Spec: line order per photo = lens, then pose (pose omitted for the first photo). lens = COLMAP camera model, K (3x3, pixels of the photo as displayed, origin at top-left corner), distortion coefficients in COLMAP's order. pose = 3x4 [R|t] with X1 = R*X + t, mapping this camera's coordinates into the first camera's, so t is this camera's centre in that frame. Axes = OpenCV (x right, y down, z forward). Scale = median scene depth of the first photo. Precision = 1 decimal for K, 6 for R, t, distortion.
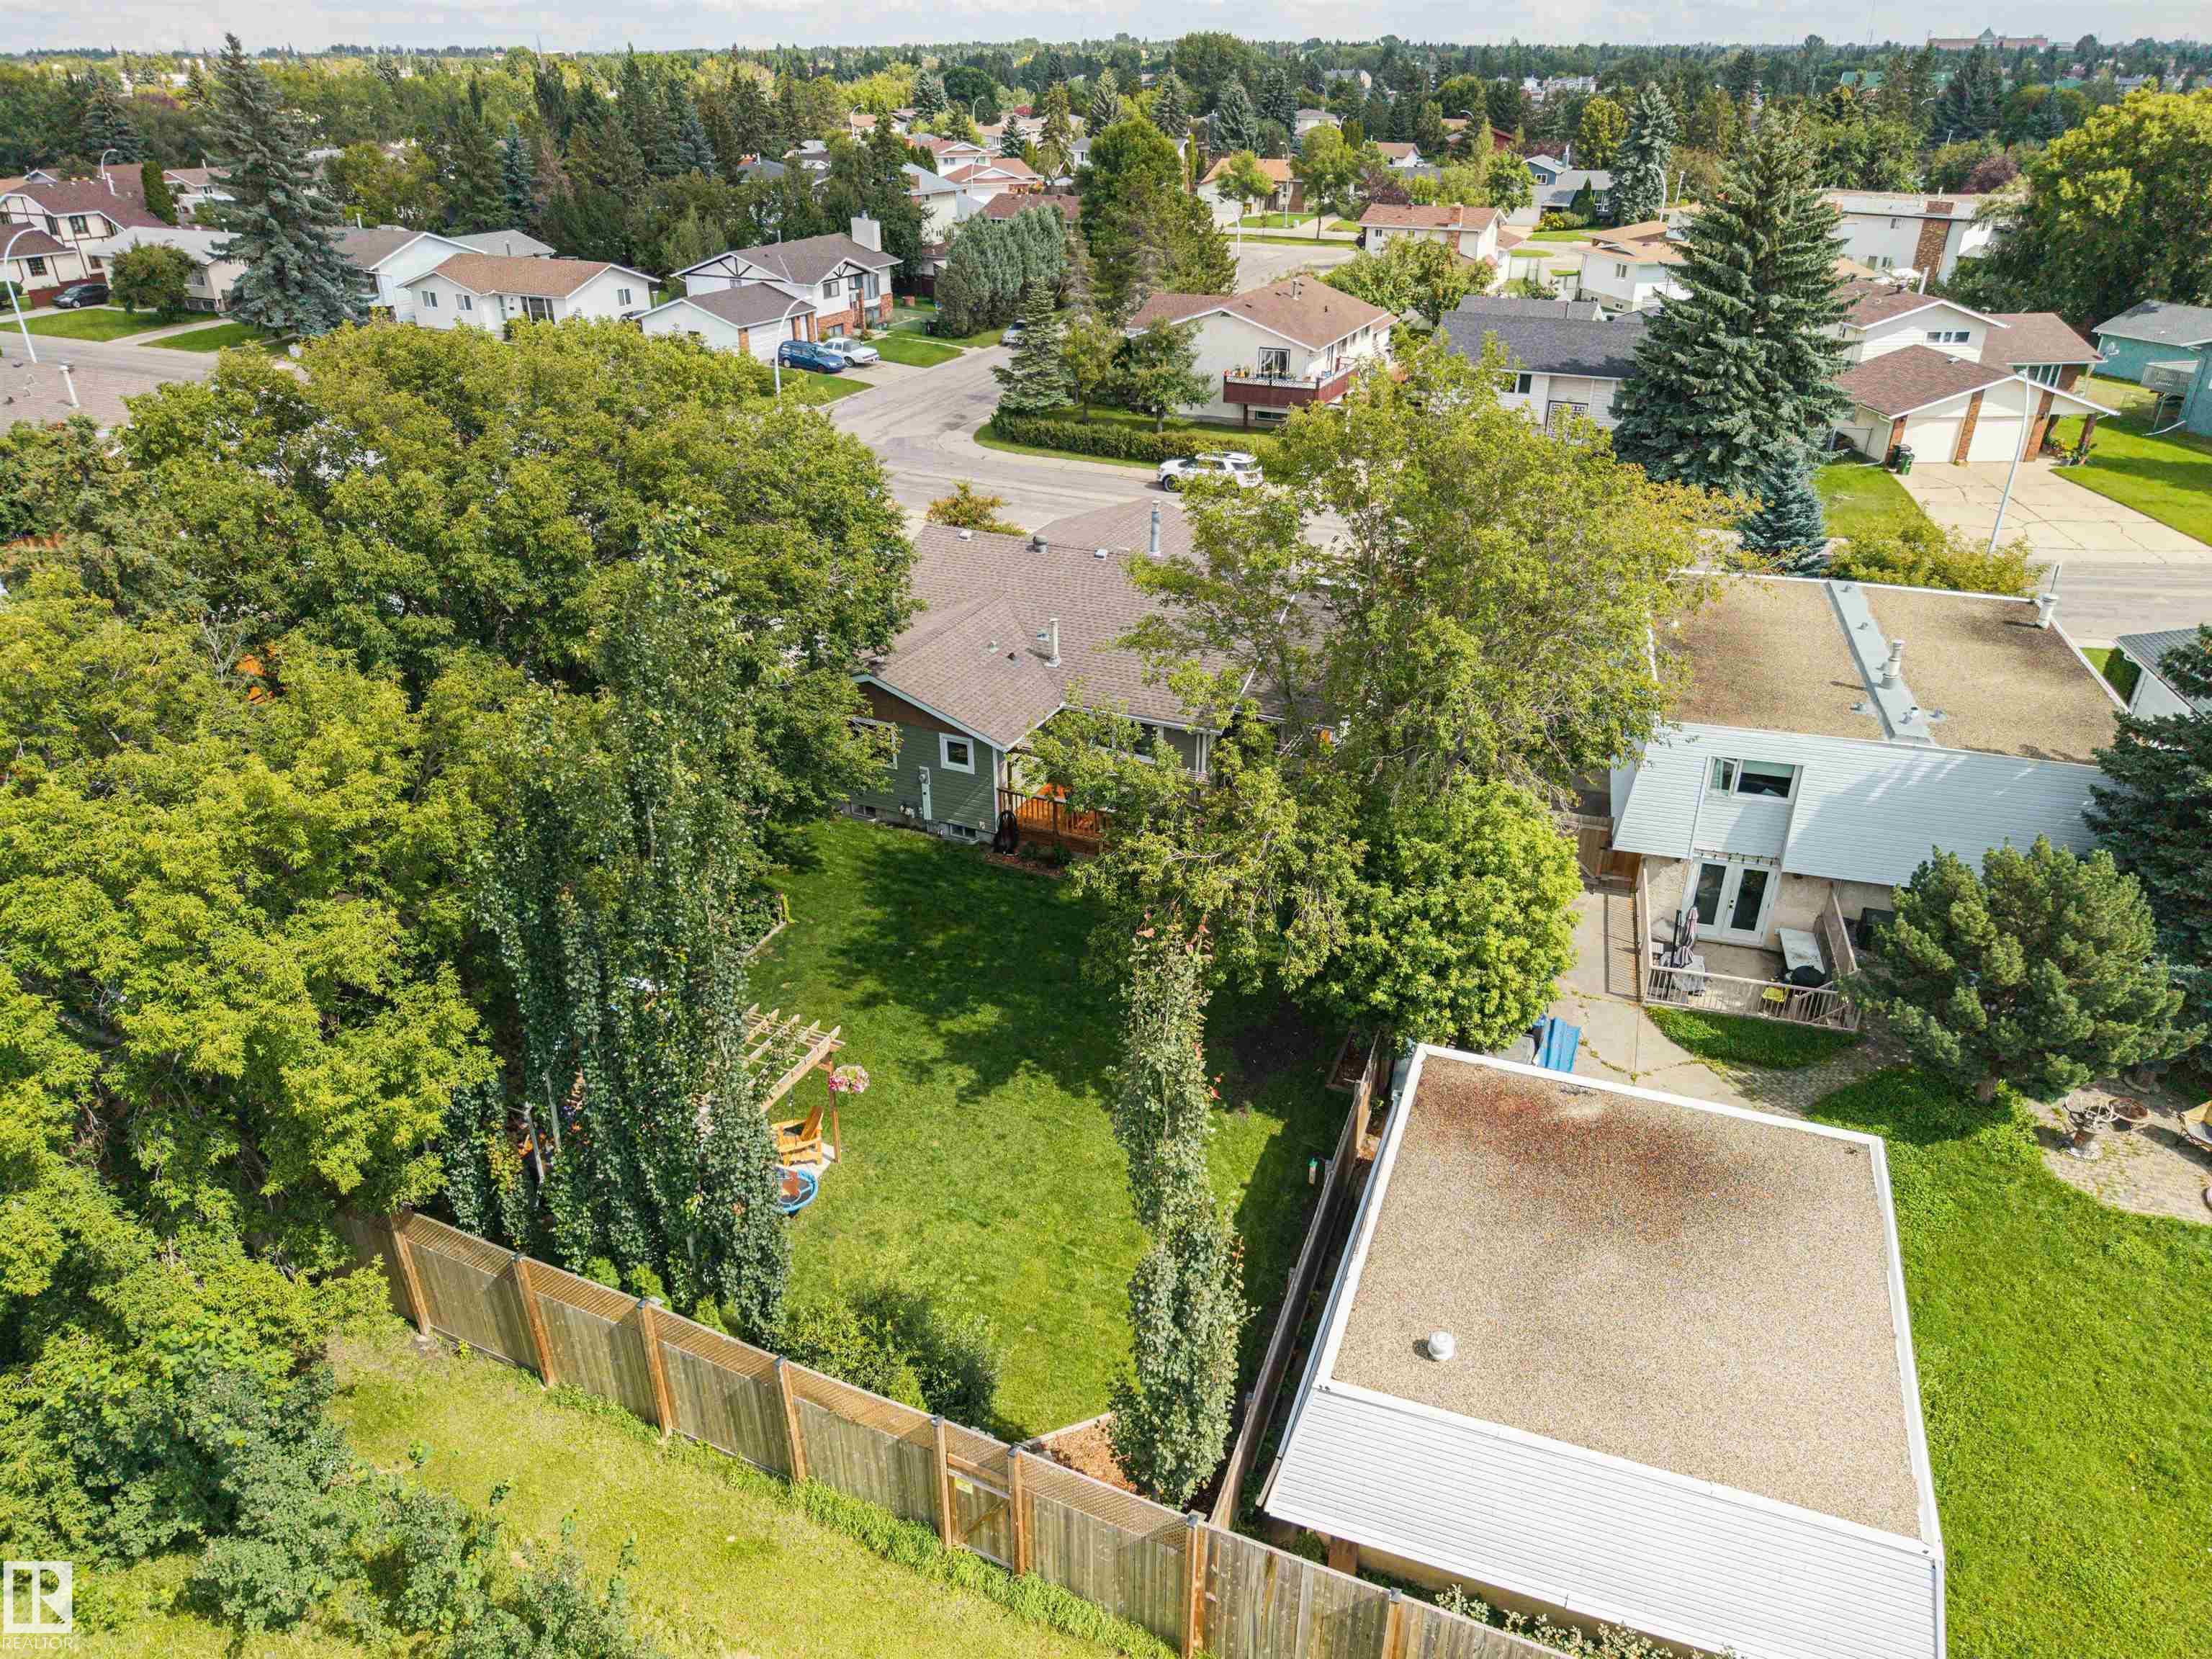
lens RADIAL K [[1488.2, 0, 1106.0], [0, 1488.2, 829.5], [0, 0, 1]] dist [0.021555, -0.011715]
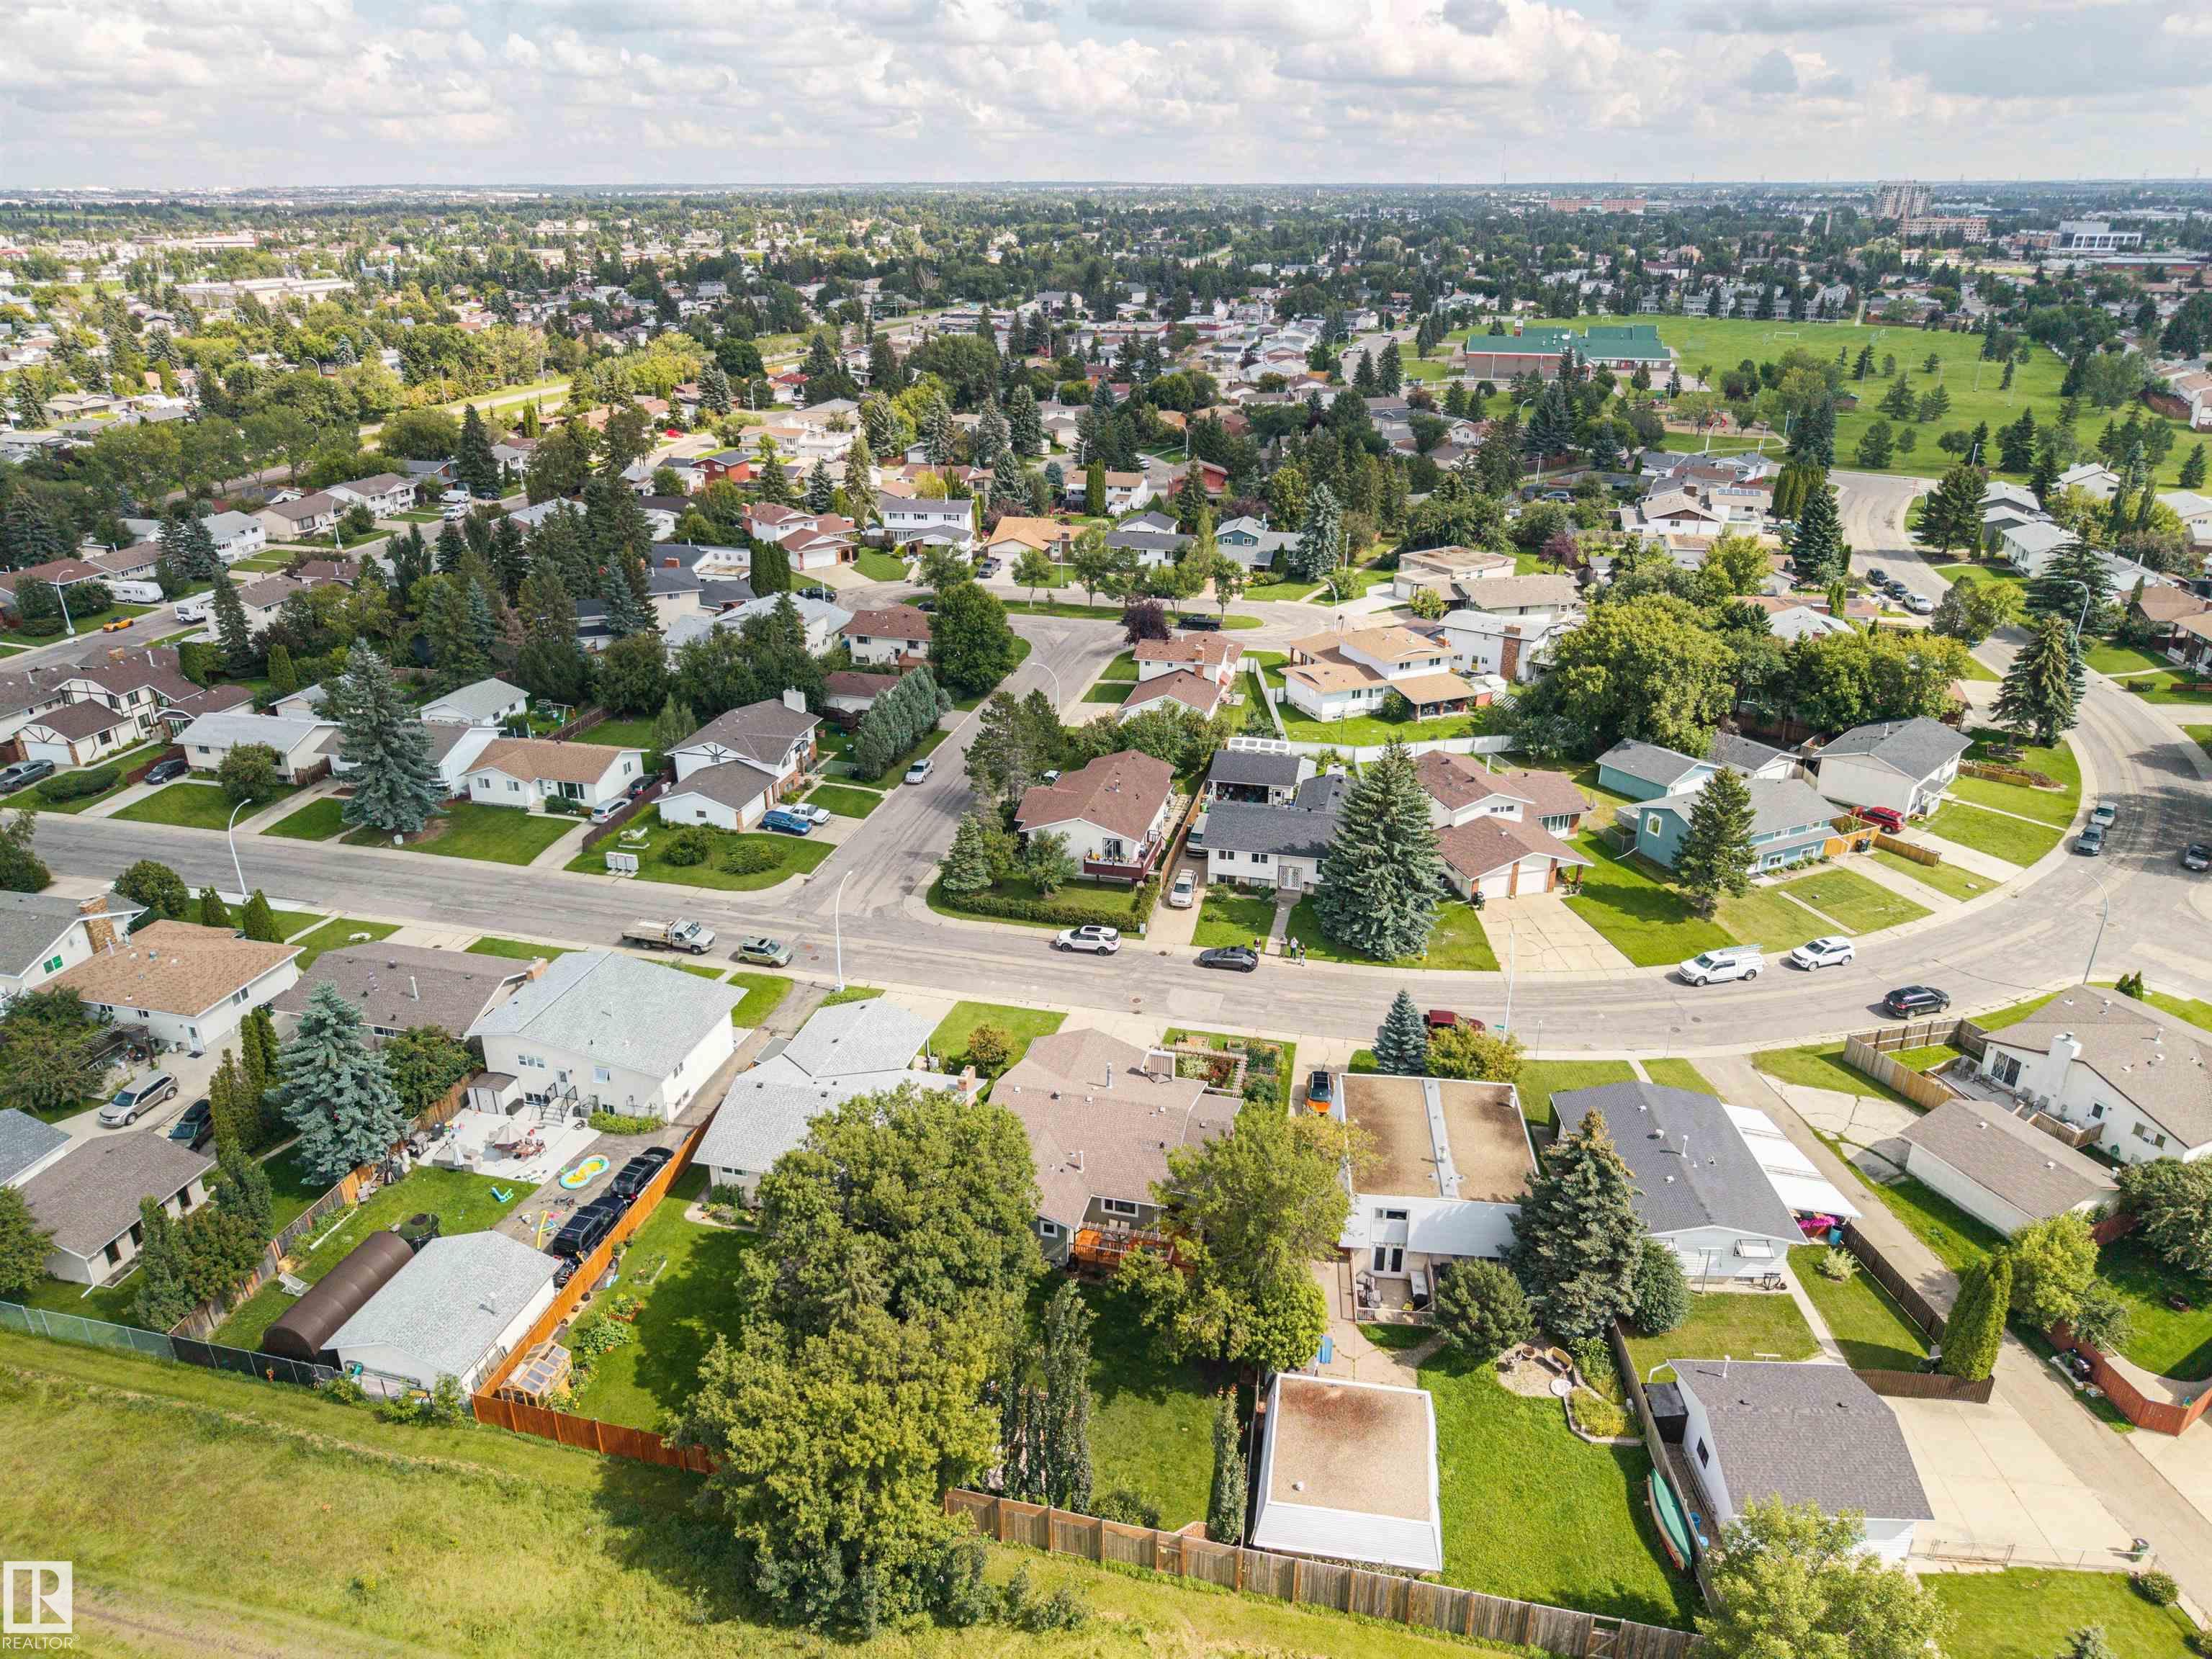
lens RADIAL K [[1488.2, 0, 1106.0], [0, 1488.2, 829.5], [0, 0, 1]] dist [0.021555, -0.011715]
pose [[0.983098, -0.071654, 0.168473, -0.370210], [0.083496, 0.994433, -0.064280, -0.524115], [-0.162929, 0.077261, 0.983608, -1.306065]]
